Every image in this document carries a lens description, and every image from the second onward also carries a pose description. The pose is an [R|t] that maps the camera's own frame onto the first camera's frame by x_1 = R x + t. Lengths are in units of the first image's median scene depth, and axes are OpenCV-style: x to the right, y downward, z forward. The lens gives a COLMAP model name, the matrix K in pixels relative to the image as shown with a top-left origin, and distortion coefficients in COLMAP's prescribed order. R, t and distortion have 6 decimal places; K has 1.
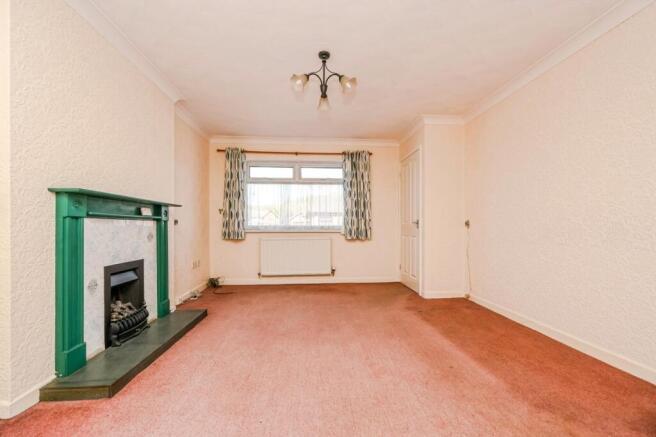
lens RADIAL K [[264.1, 0, 325.8], [0, 264.1, 223.7], [0, 0, 1]] dist [-0.000194, -0.000026]
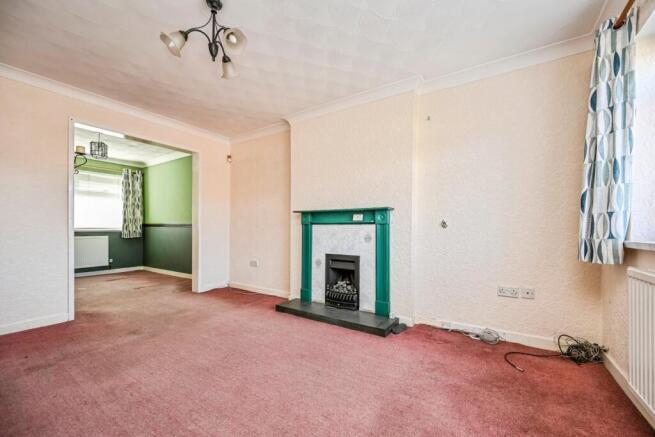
lens RADIAL K [[267.8, 0, 330.0], [0, 267.8, 229.0], [0, 0, 1]] dist [0.018315, 0.000006]
pose [[-0.597506, -0.002125, -0.801861, 0.223546], [0.005757, 0.999959, -0.006940, 0.008705], [0.801844, -0.008763, -0.597470, 0.916619]]
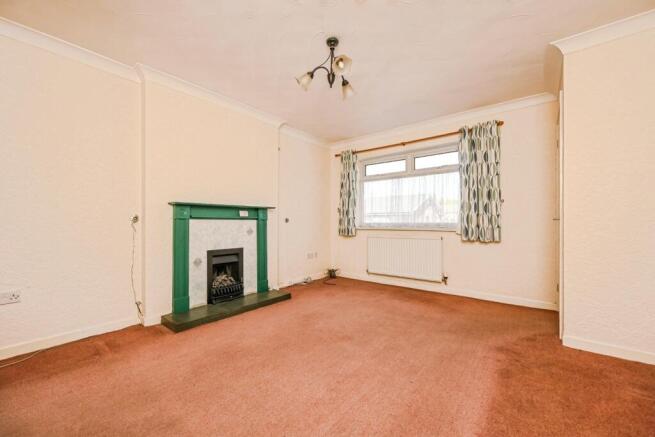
lens RADIAL K [[262.0, 0, 327.5], [0, 262.0, 218.5], [0, 0, 1]] dist [0.001295, 0.000068]
pose [[0.731353, -0.009545, -0.681933, 0.323612], [0.007551, 0.999954, -0.005898, -0.004610], [0.681958, -0.000836, 0.731391, 0.163837]]
